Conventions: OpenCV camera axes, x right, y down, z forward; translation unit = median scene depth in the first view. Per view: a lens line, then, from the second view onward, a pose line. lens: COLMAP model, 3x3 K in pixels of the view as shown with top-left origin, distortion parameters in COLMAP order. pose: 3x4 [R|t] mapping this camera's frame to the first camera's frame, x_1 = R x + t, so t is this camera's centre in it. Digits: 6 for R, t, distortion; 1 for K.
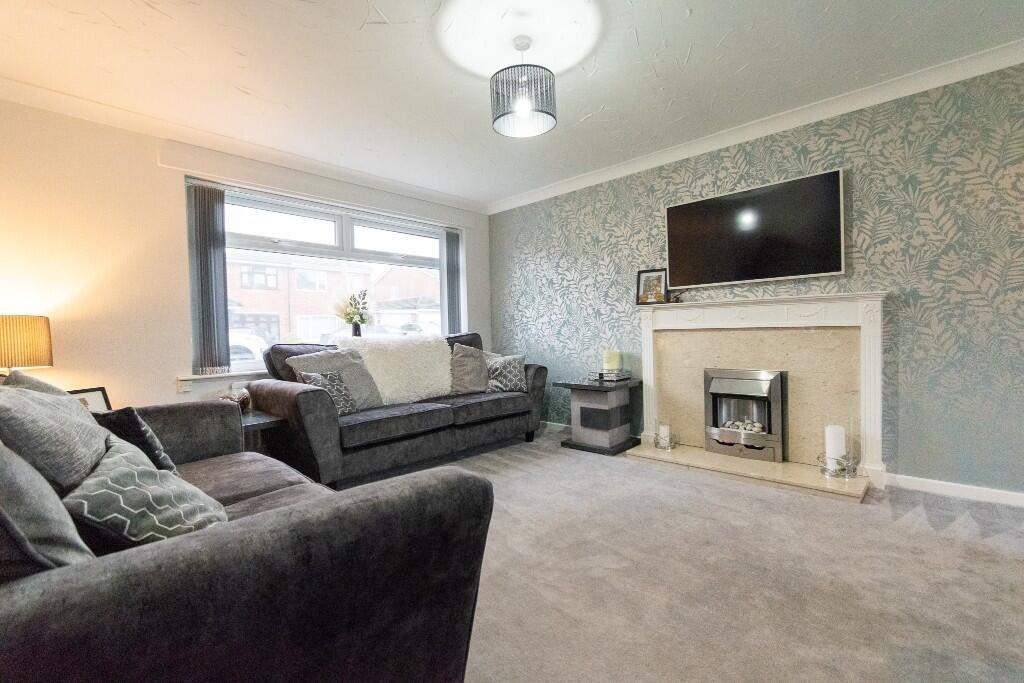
lens RADIAL K [[445.8, 0, 512.0], [0, 445.8, 341.5], [0, 0, 1]] dist [-0.007183, -0.000540]
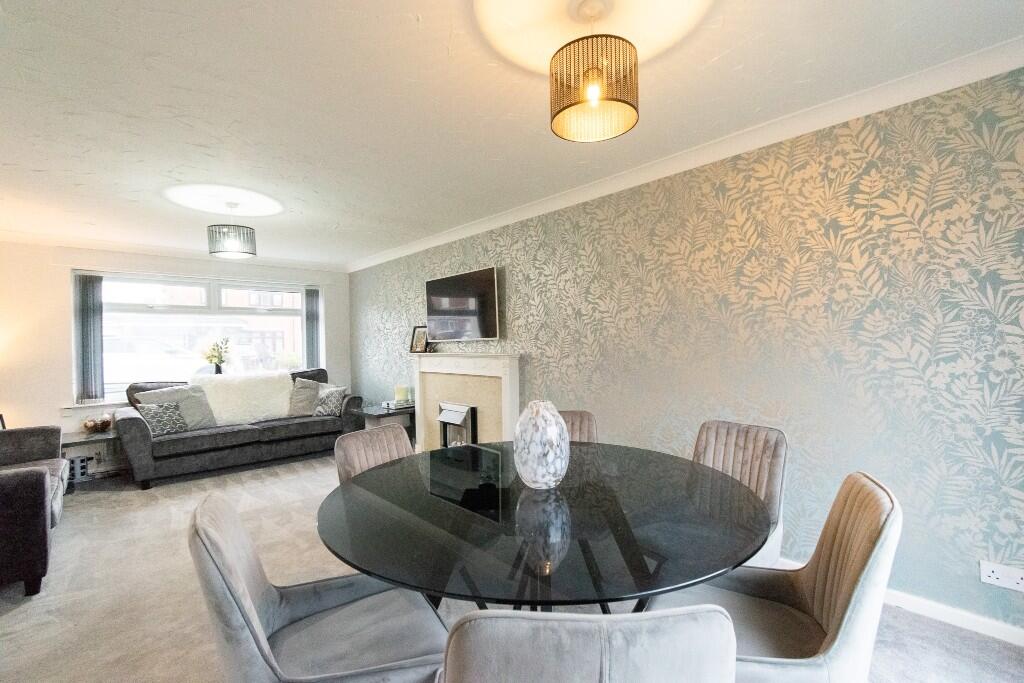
lens RADIAL K [[451.8, 0, 512.0], [0, 451.8, 341.5], [0, 0, 1]] dist [0.003639, -0.000640]
pose [[0.998349, 0.002254, -0.057402, 0.683710], [-0.003431, 0.999786, -0.020405, -0.091210], [0.057344, 0.020568, 0.998143, -0.344377]]
